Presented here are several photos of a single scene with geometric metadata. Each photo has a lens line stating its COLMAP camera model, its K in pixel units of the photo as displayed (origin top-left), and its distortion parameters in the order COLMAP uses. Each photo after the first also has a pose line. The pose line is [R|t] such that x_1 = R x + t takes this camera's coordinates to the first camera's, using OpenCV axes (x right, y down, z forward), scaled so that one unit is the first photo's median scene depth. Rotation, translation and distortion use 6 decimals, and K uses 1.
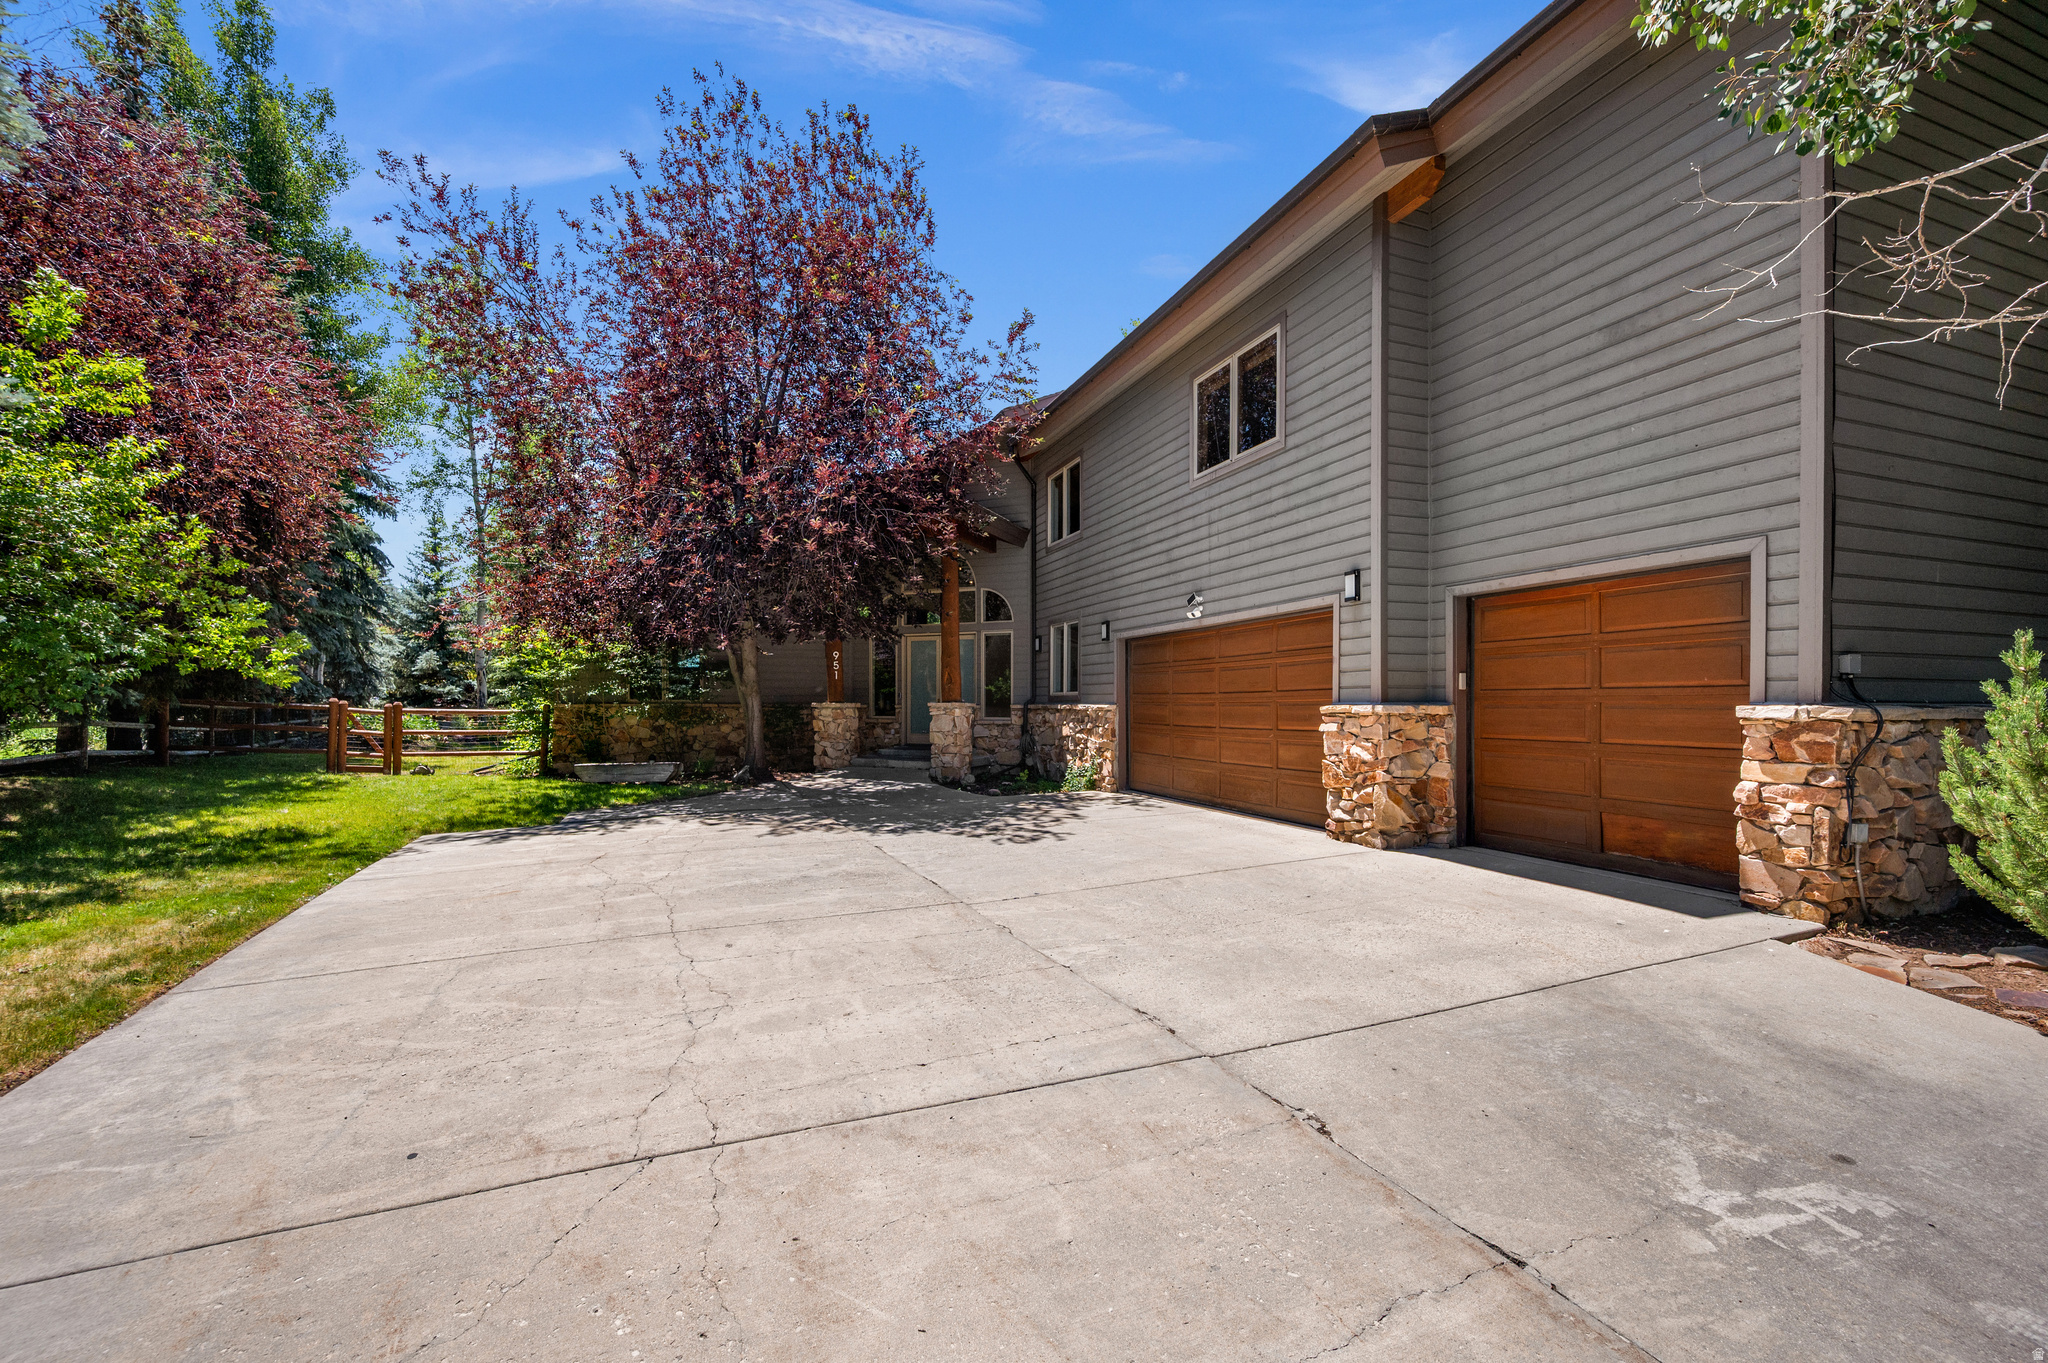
lens RADIAL K [[826.9, 0, 1024.6], [0, 826.9, 689.7], [0, 0, 1]] dist [-0.001200, 0.000045]
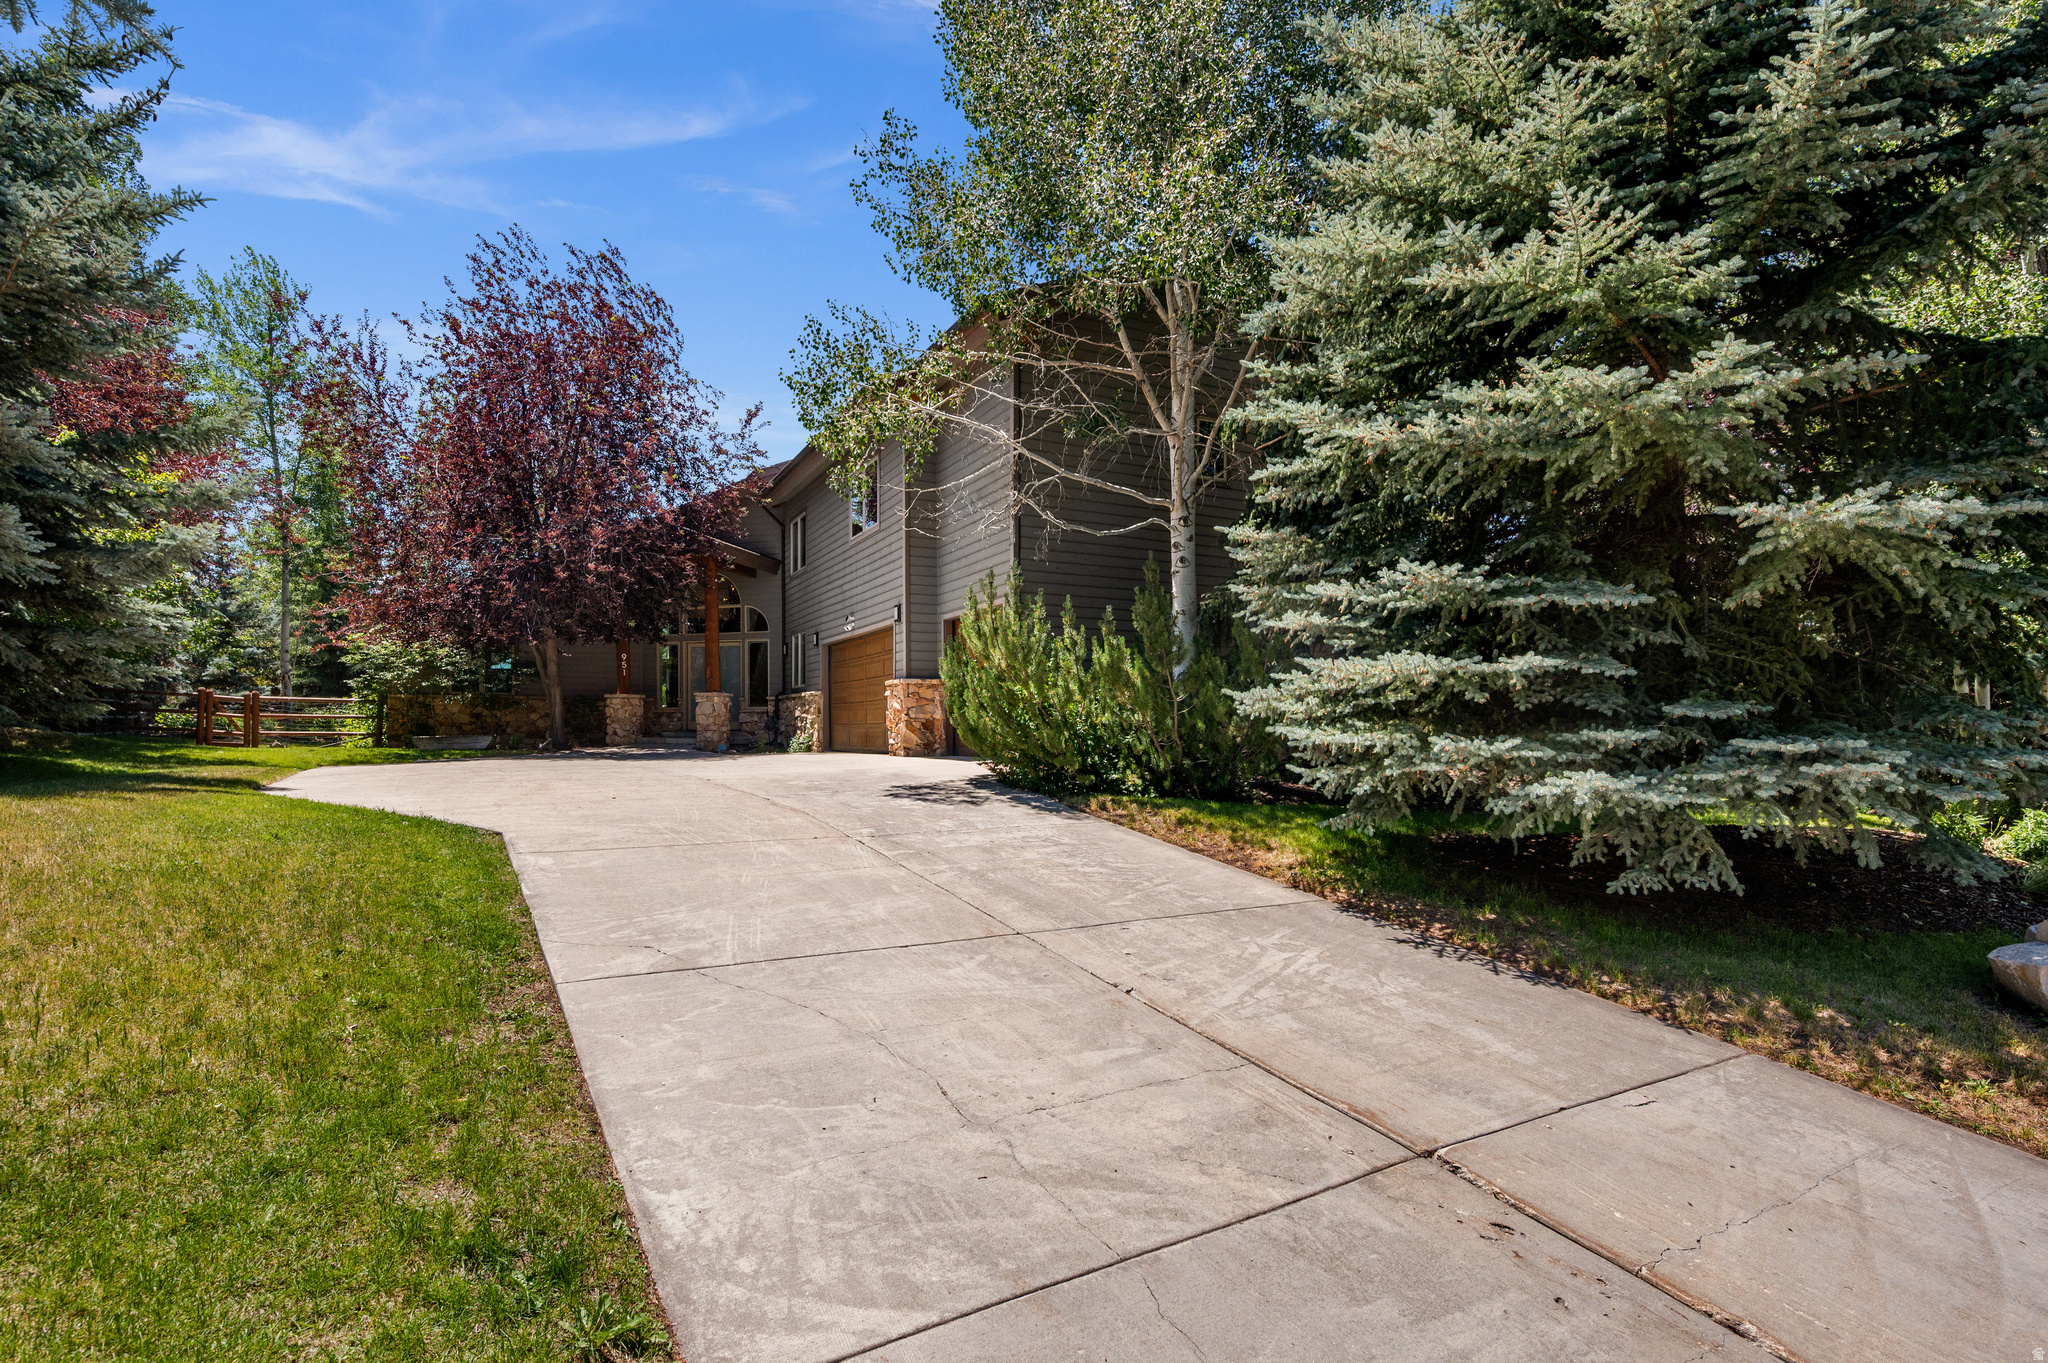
lens RADIAL K [[943.2, 0, 1018.5], [0, 943.2, 728.2], [0, 0, 1]] dist [0.001783, -0.000159]
pose [[0.992608, -0.001615, 0.121350, 0.226431], [-0.000492, 0.999850, 0.017330, 0.048647], [-0.121360, -0.017262, 0.992458, -0.592886]]
